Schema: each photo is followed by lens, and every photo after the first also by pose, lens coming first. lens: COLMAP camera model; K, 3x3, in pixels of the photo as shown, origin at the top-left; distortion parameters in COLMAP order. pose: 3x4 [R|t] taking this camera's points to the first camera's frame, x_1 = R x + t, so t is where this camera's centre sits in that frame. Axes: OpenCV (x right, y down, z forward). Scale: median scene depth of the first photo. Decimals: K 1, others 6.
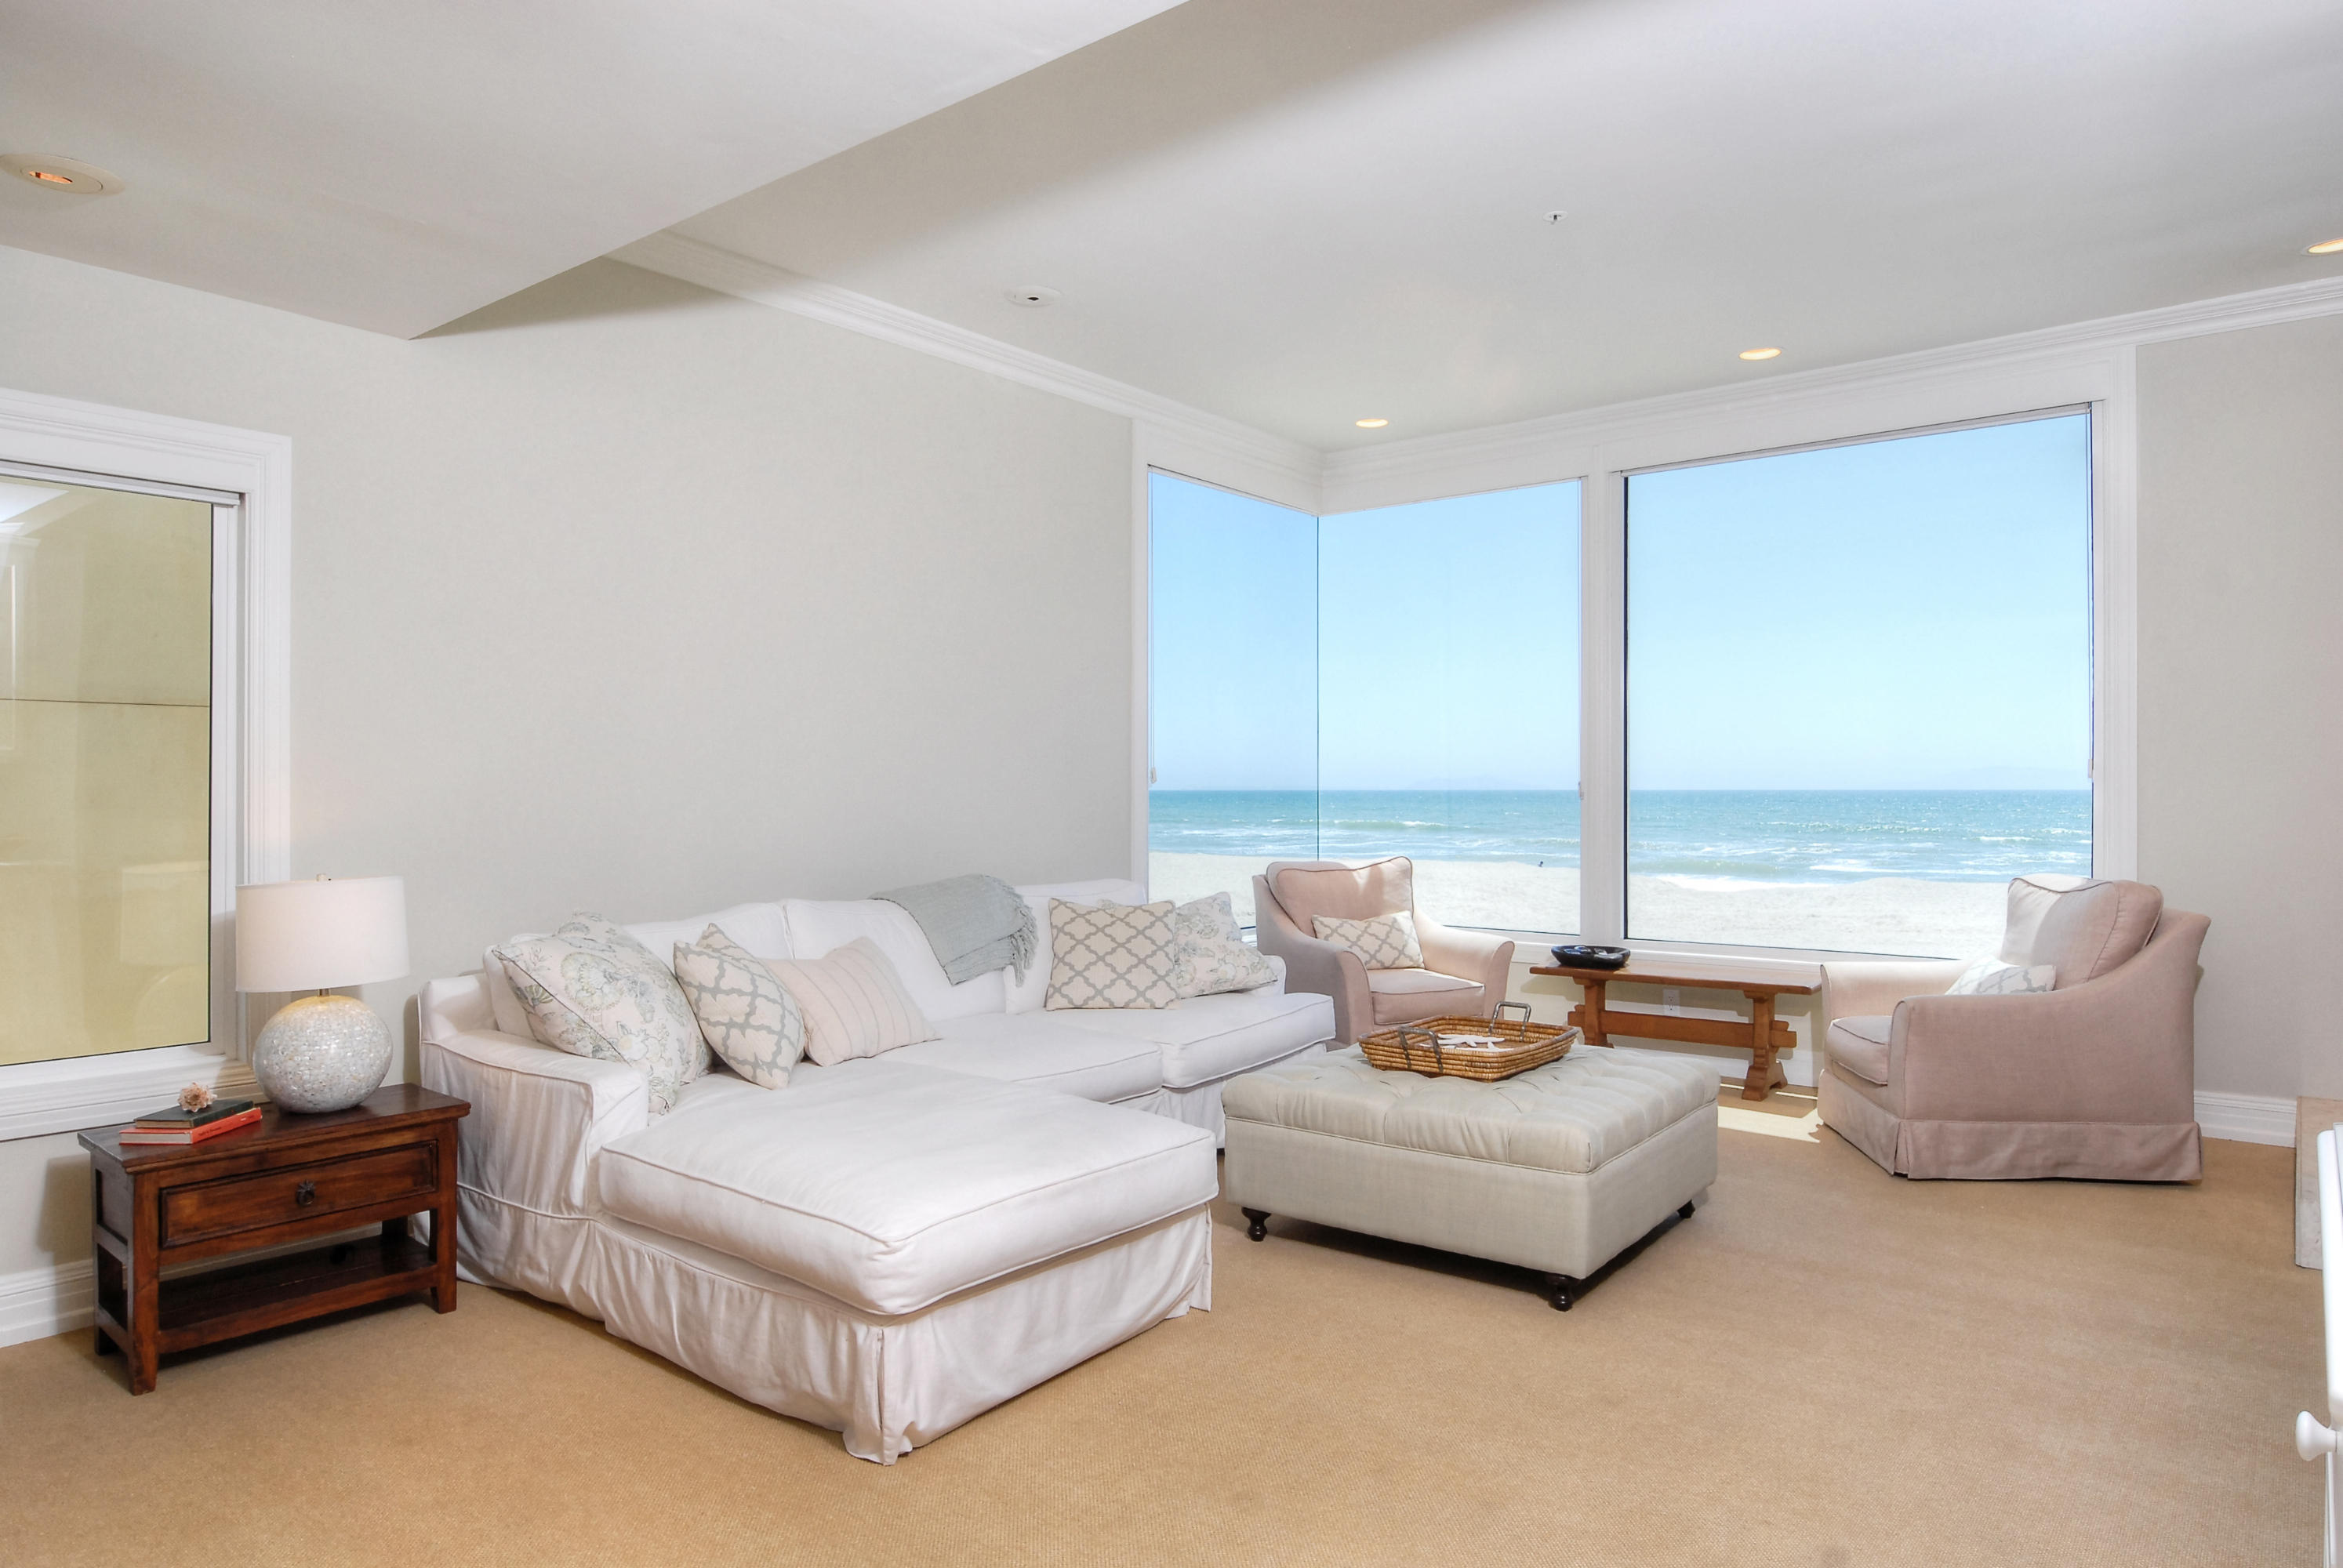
lens RADIAL K [[1417.8, 0, 1171.5], [0, 1417.8, 784.0], [0, 0, 1]] dist [-0.006200, -0.001090]
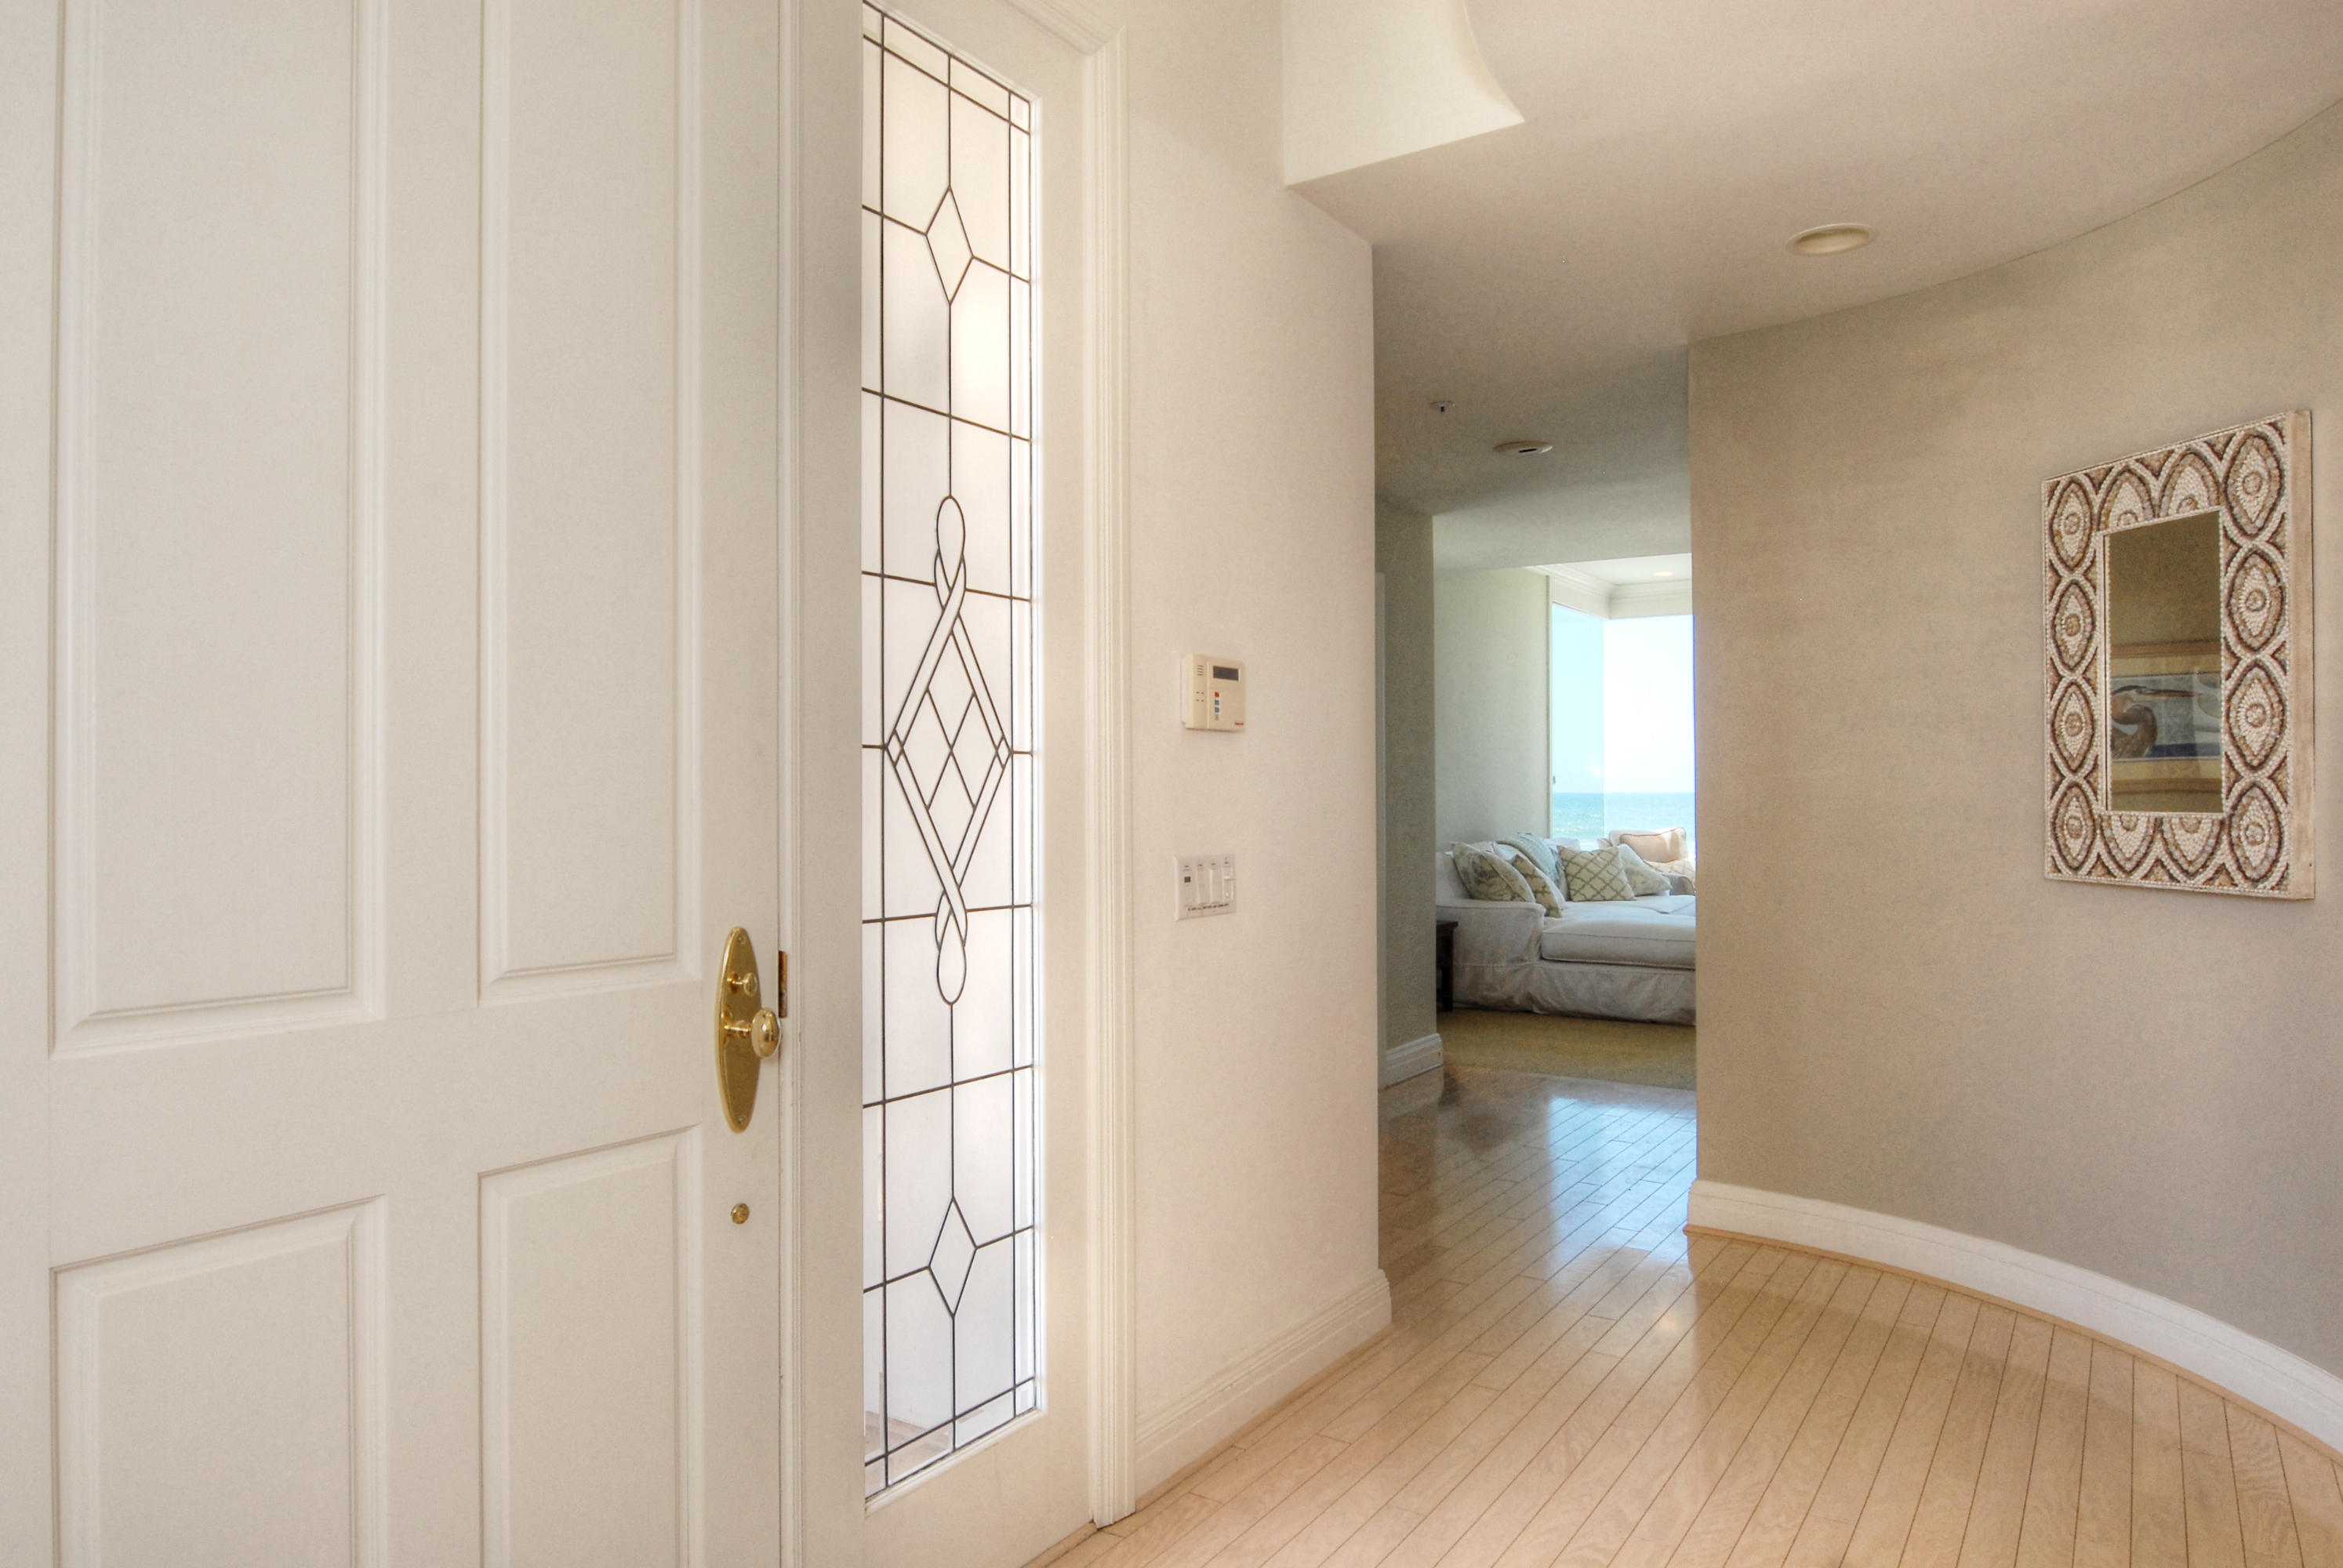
lens RADIAL K [[1442.7, 0, 1171.5], [0, 1442.7, 784.0], [0, 0, 1]] dist [-0.003326, -0.001214]
pose [[0.997494, -0.006785, 0.070430, -0.764374], [0.006751, 0.999977, 0.000721, -0.004981], [-0.070434, -0.000244, 0.997516, -0.907444]]
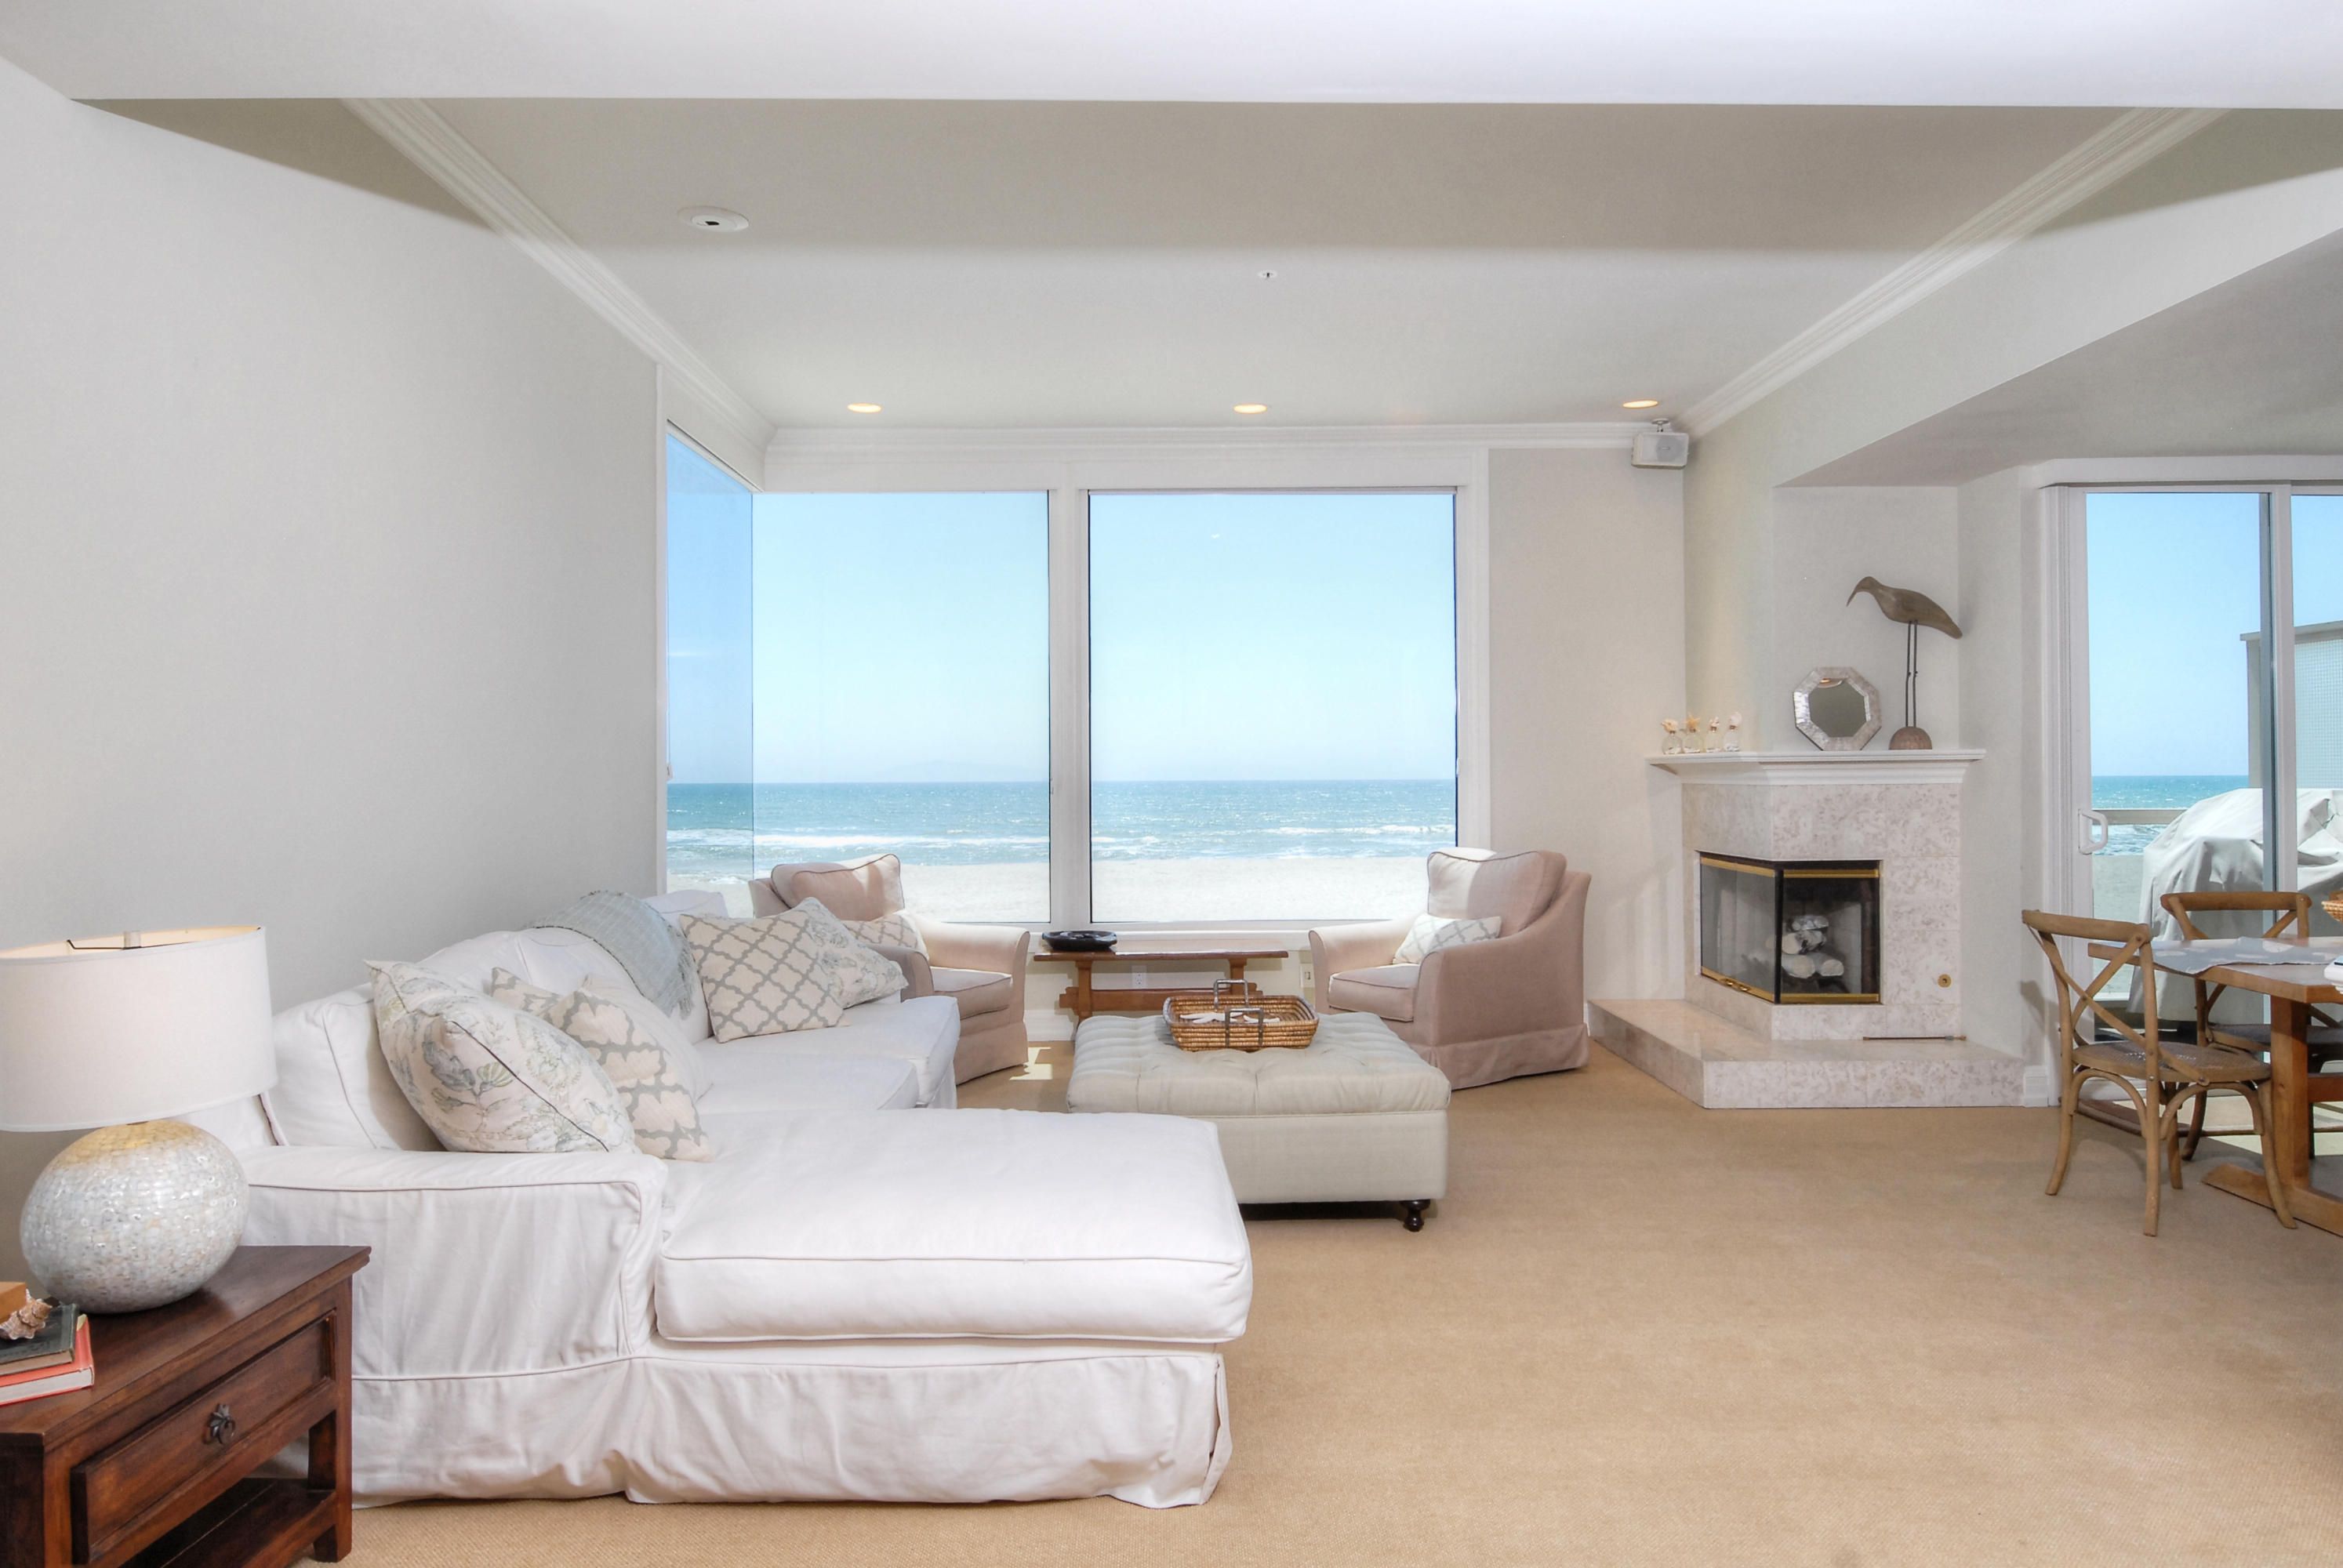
lens RADIAL K [[1442.7, 0, 1171.5], [0, 1442.7, 784.0], [0, 0, 1]] dist [-0.003326, -0.001214]
pose [[0.777706, -0.004918, 0.628609, -0.425932], [0.002106, 0.999984, 0.005218, -0.003091], [-0.628625, -0.002735, 0.777704, 0.136218]]
